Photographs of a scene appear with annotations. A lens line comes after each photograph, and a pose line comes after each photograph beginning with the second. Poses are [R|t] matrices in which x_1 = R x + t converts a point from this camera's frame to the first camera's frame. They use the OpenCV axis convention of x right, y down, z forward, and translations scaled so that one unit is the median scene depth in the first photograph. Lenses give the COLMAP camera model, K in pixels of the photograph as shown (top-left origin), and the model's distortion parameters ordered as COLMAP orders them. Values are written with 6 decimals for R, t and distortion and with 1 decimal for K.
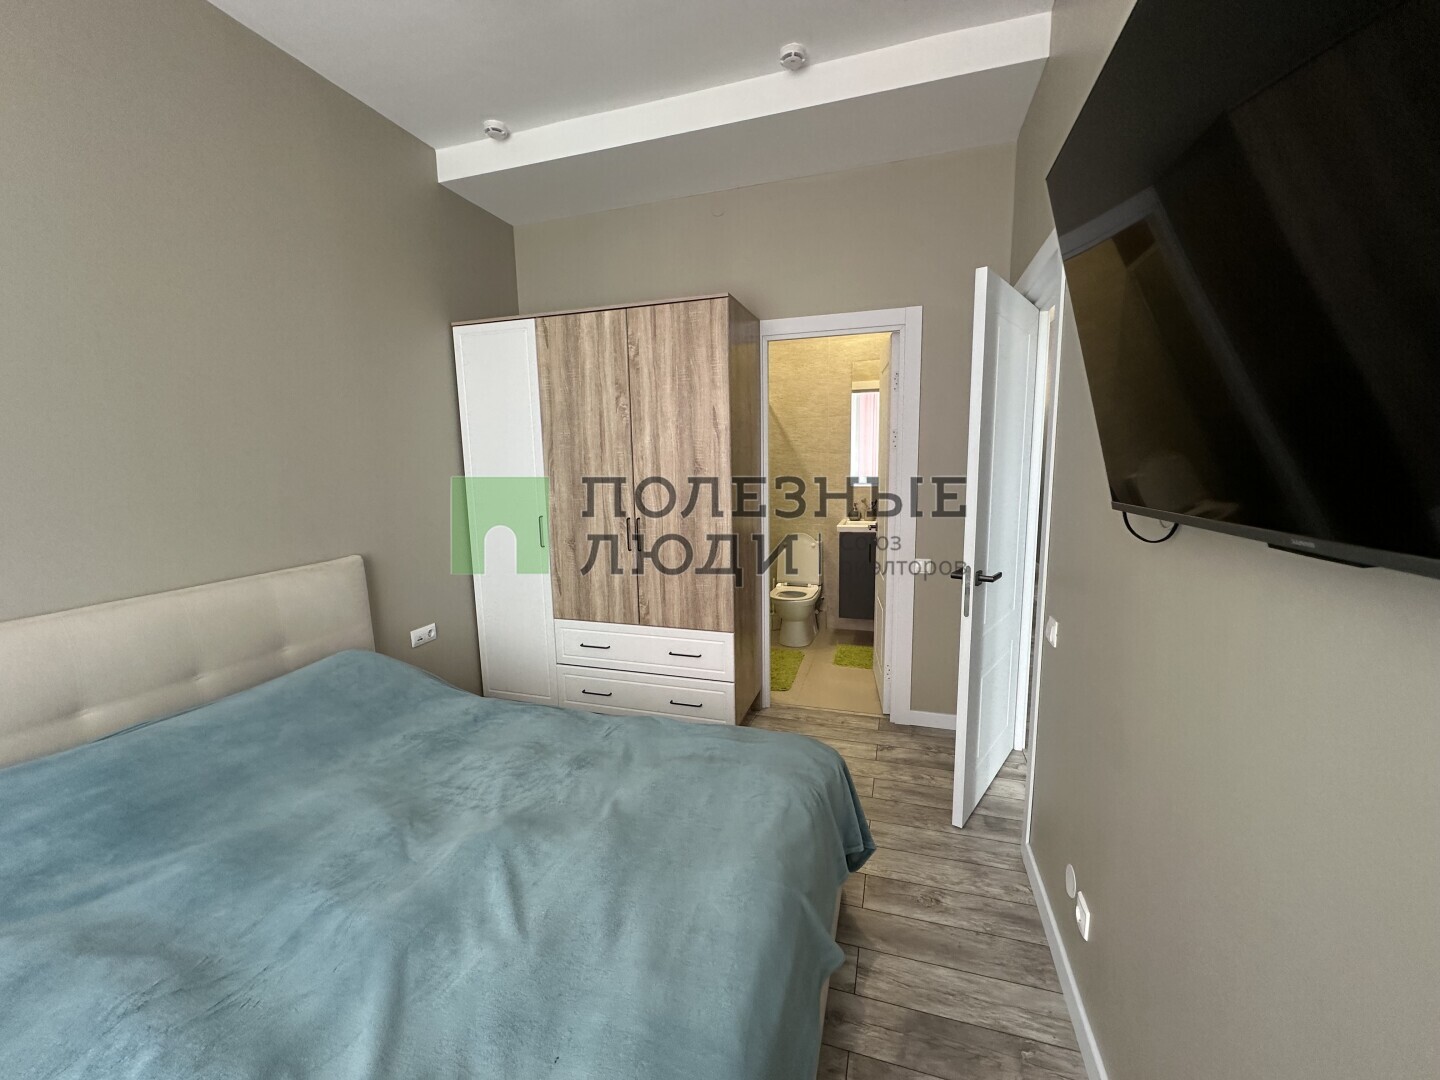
lens RADIAL K [[570.2, 0, 721.6], [0, 570.2, 545.5], [0, 0, 1]] dist [-0.007756, 0.000370]
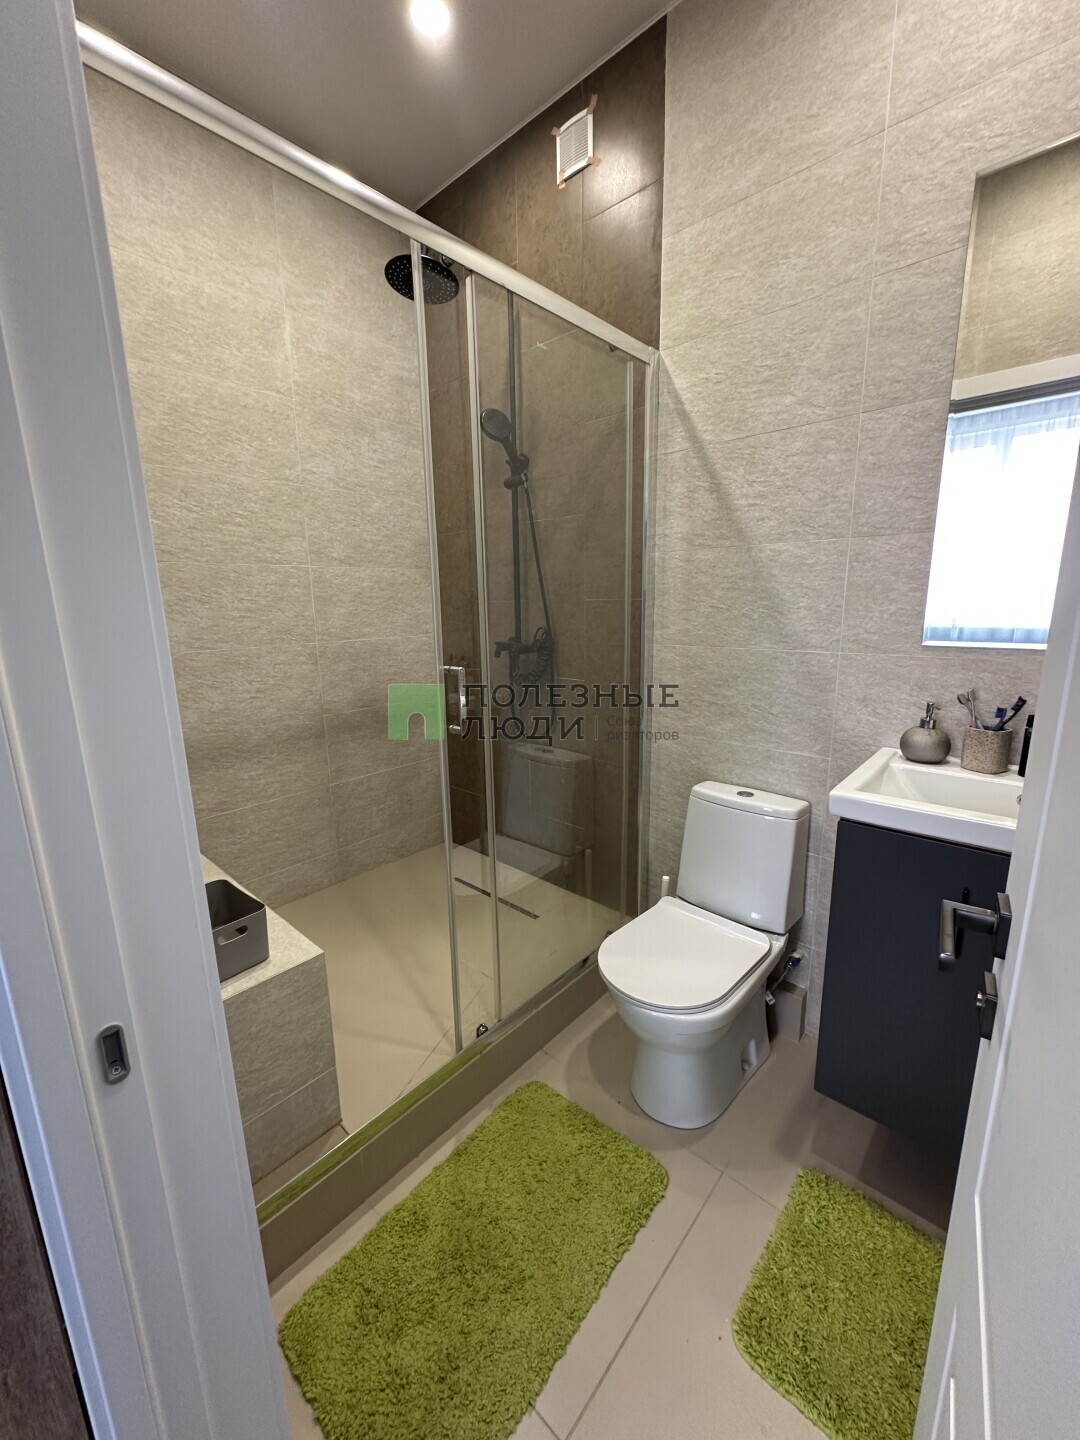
lens RADIAL K [[570.2, 0, 536.0], [0, 570.2, 715.6], [0, 0, 1]] dist [-0.007756, 0.000370]
pose [[0.904322, 0.088715, -0.417529, 0.172818], [-0.058153, 0.994649, 0.085386, -0.082969], [0.422870, -0.052936, 0.904643, 0.649989]]
